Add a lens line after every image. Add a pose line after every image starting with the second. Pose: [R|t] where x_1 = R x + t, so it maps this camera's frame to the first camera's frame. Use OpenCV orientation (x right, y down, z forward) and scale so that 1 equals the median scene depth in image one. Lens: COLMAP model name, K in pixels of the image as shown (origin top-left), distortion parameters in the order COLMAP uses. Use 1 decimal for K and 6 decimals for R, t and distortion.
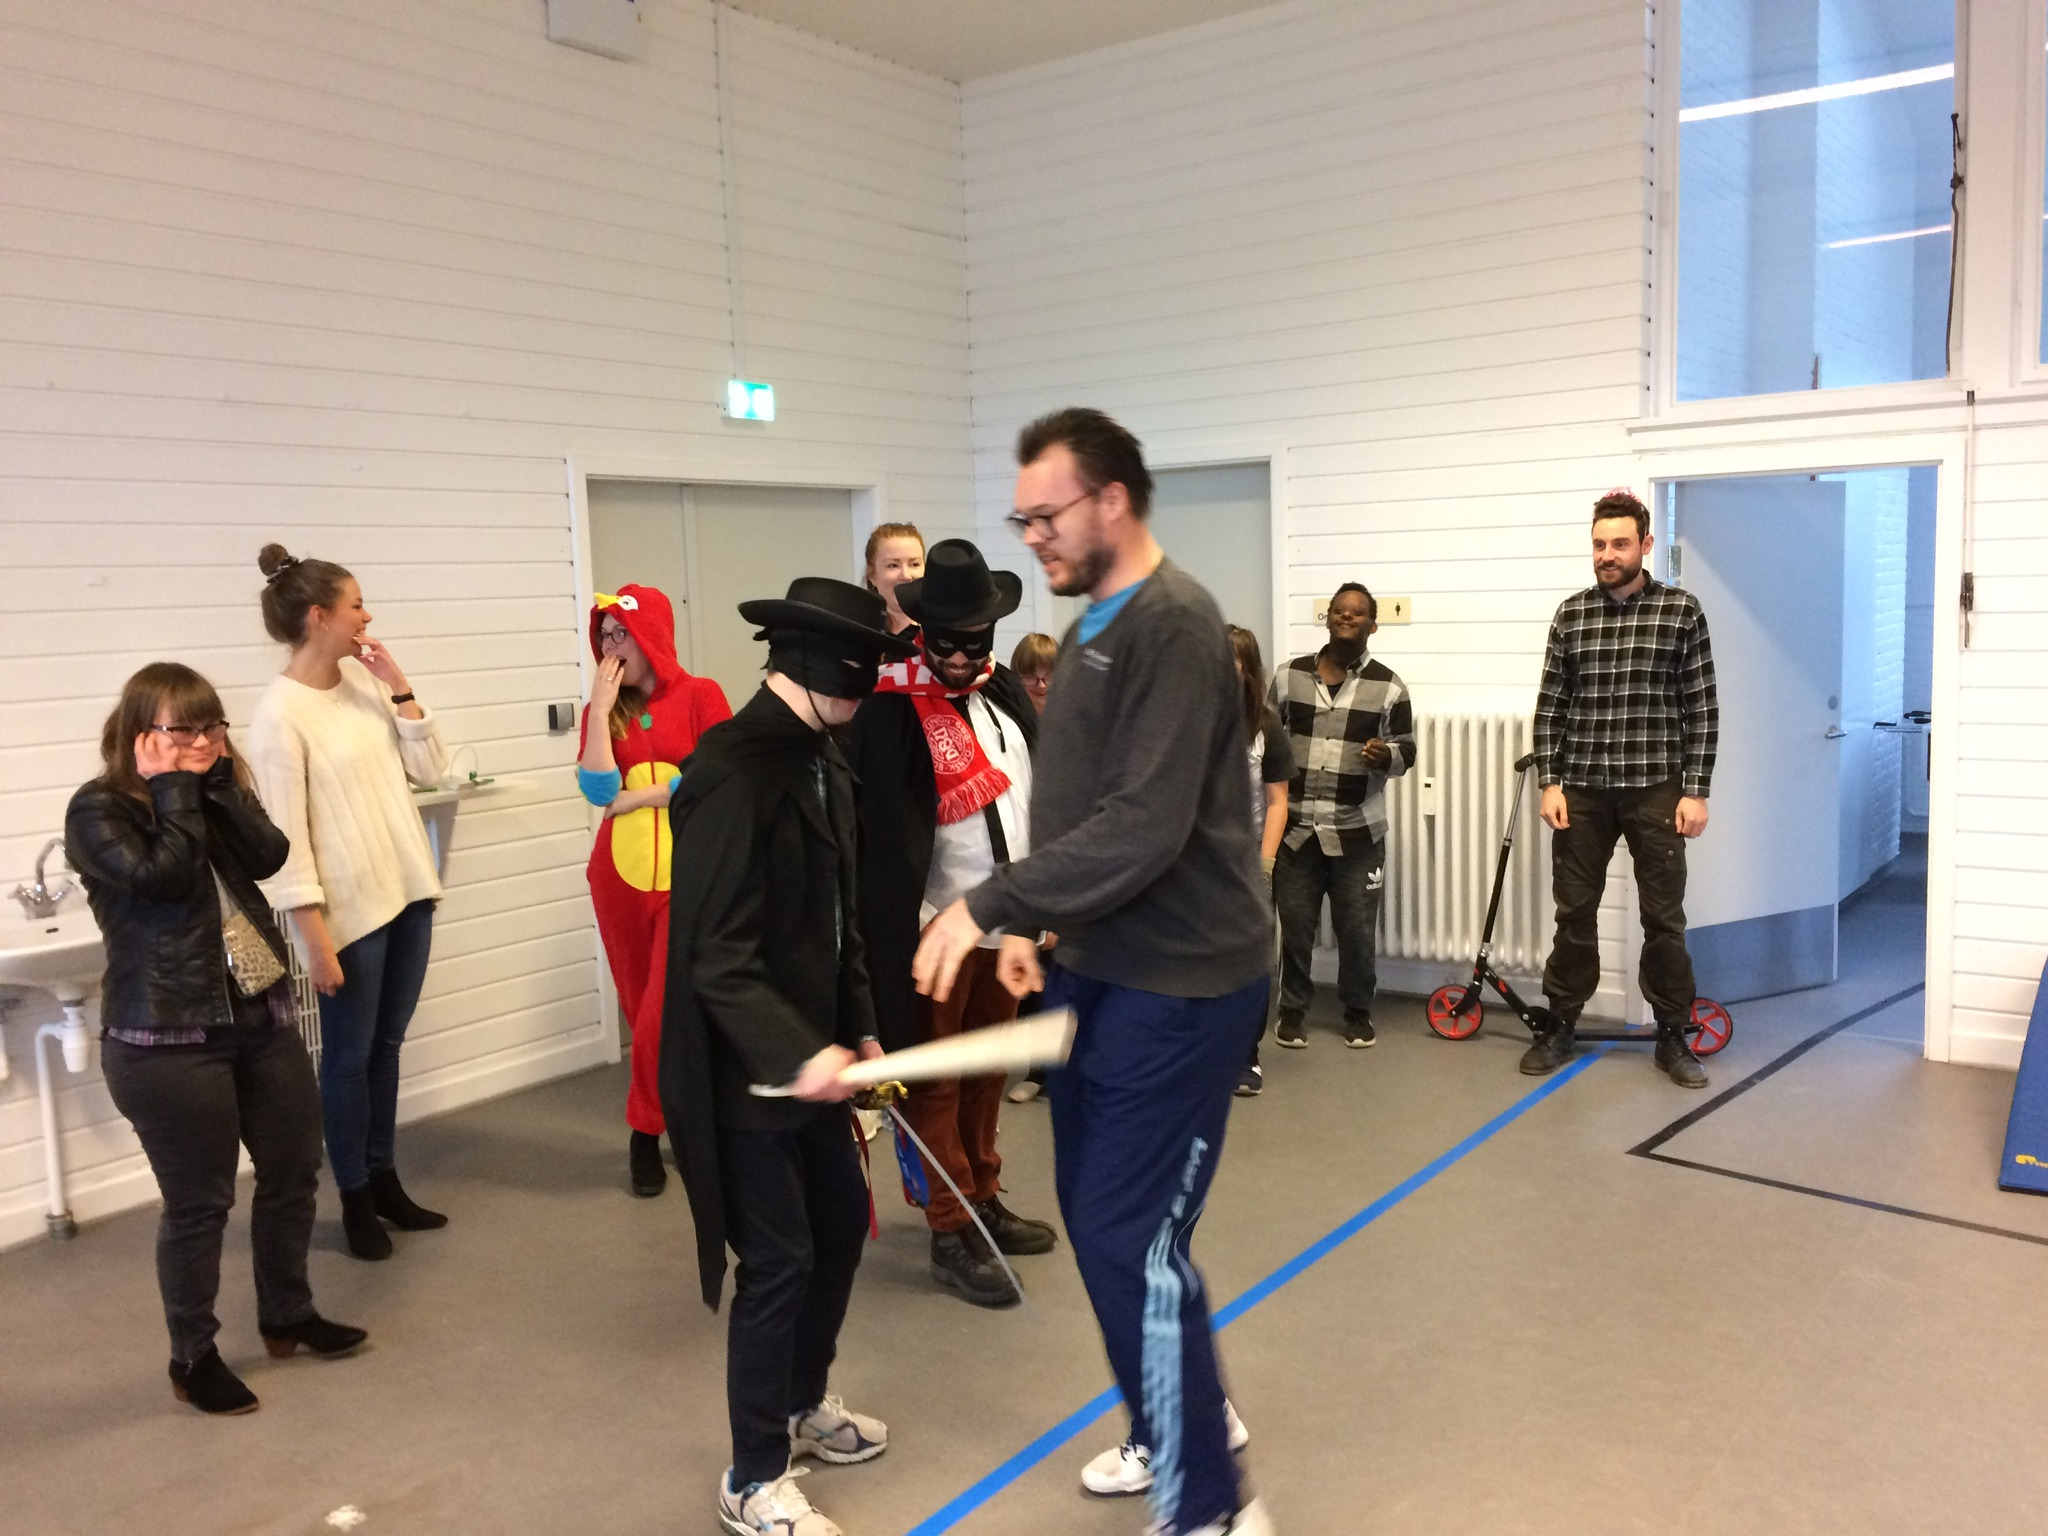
lens RADIAL K [[1720.5, 0, 1024.0], [0, 1720.5, 768.0], [0, 0, 1]] dist [0.005493, -0.007323]
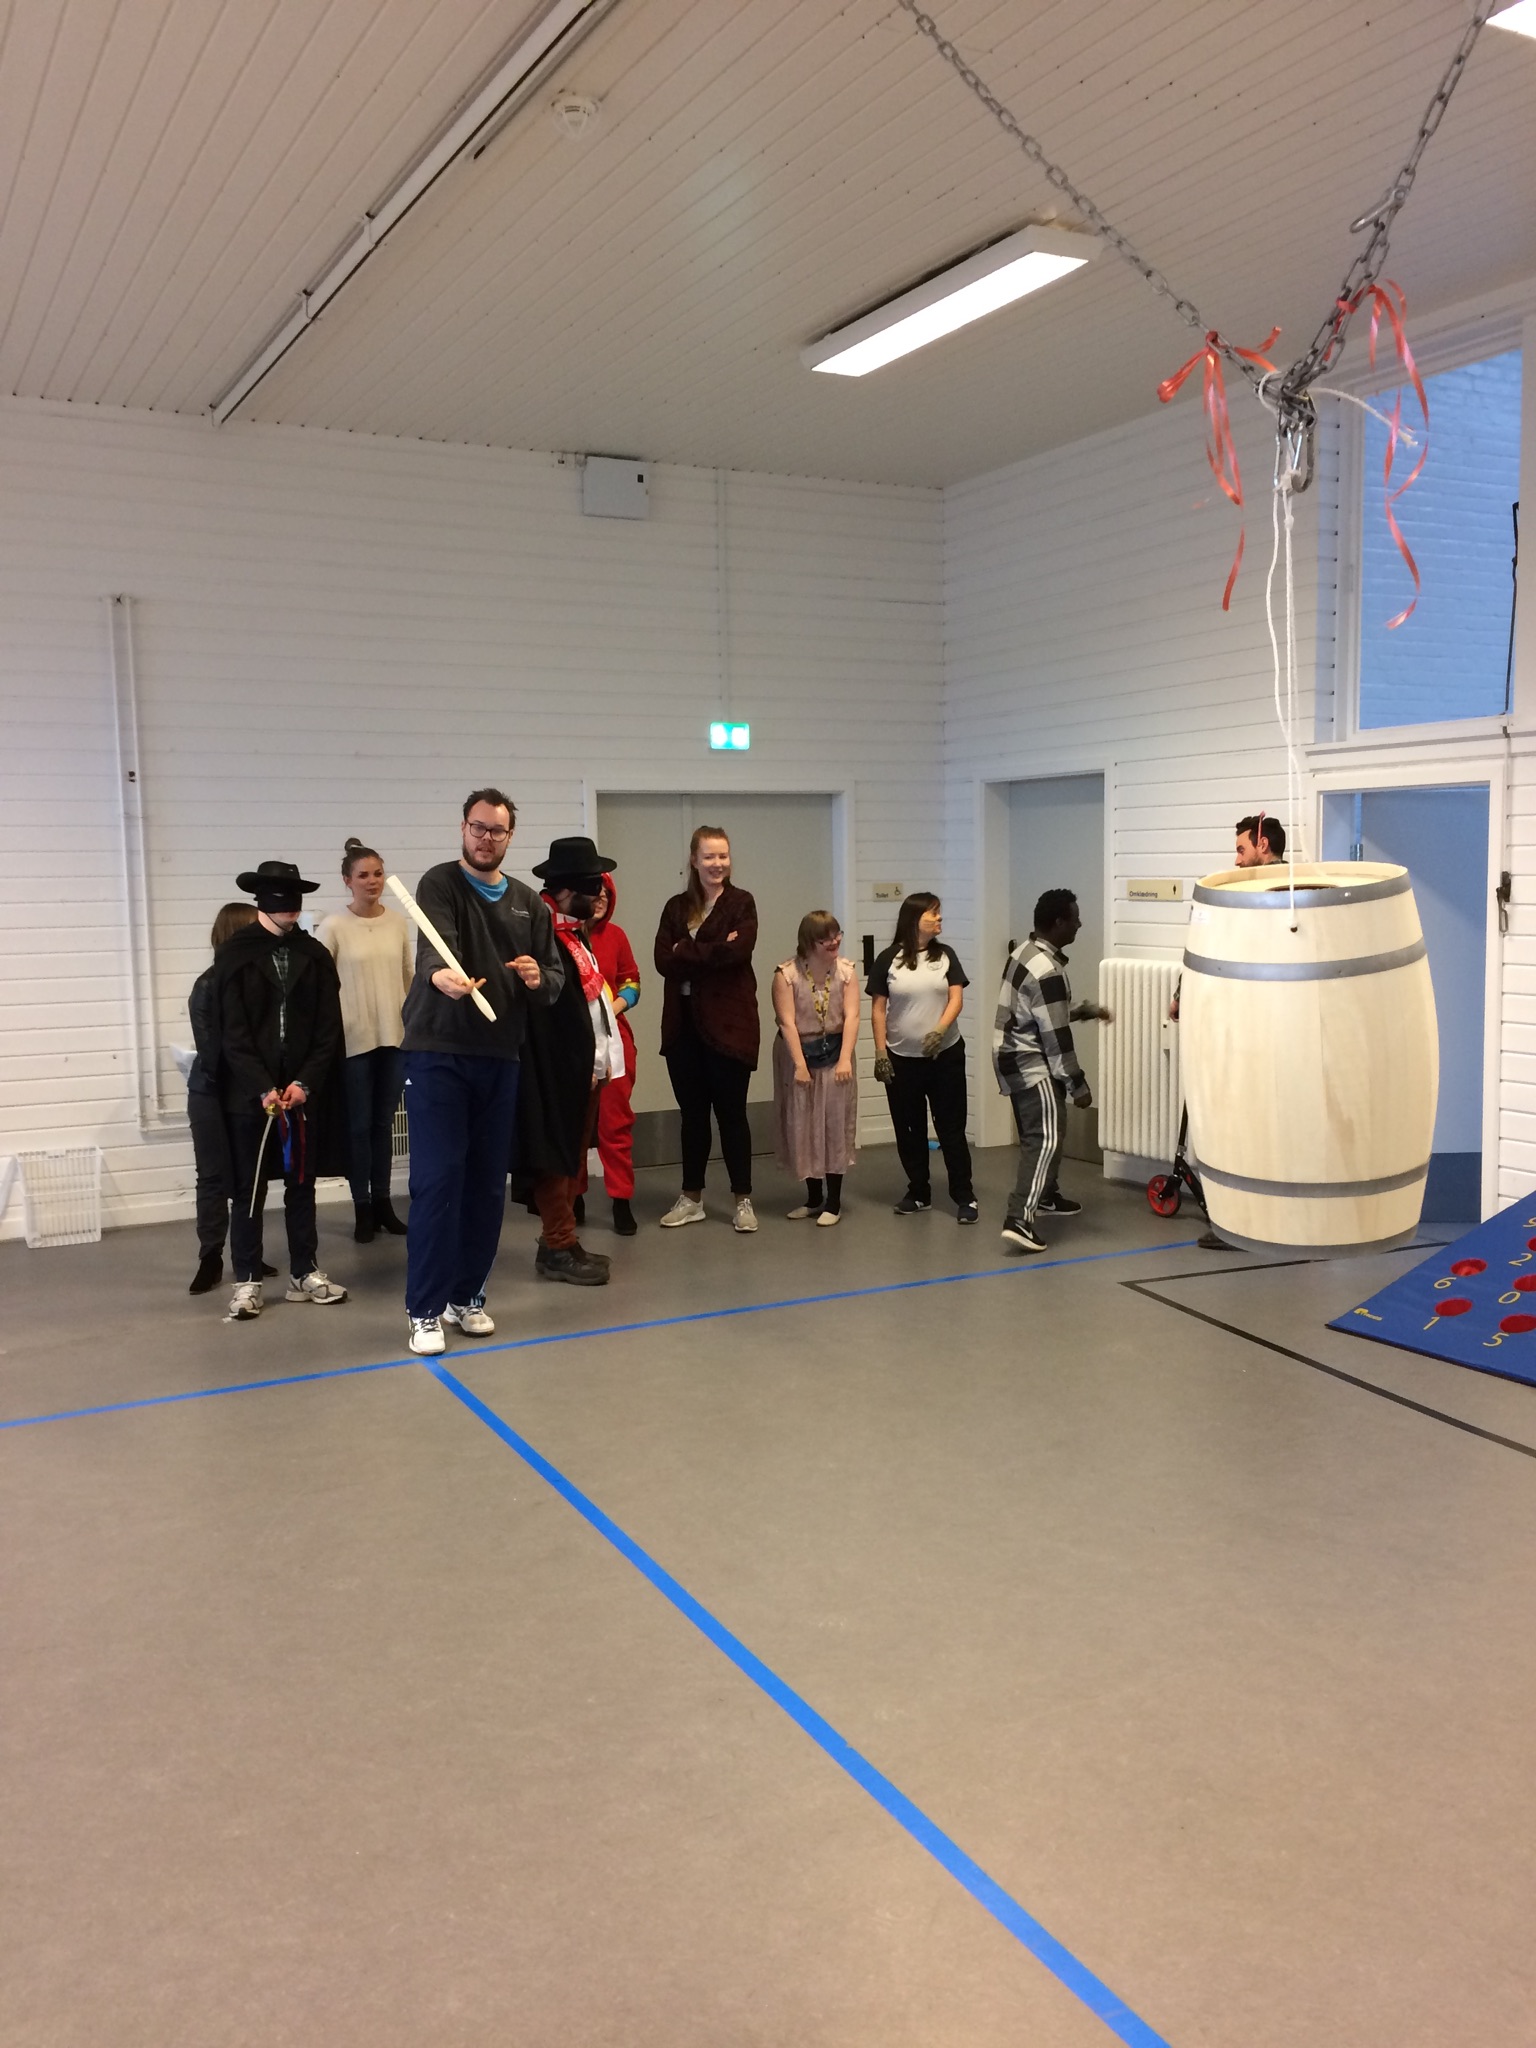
lens RADIAL K [[1720.5, 0, 801.4], [0, 1720.5, 1021.5], [0, 0, 1]] dist [0.005493, -0.007323]
pose [[0.901486, 0.056496, -0.429104, 0.558231], [-0.056793, 0.998312, 0.012124, 0.007500], [0.429065, 0.013440, 0.903174, -0.302079]]
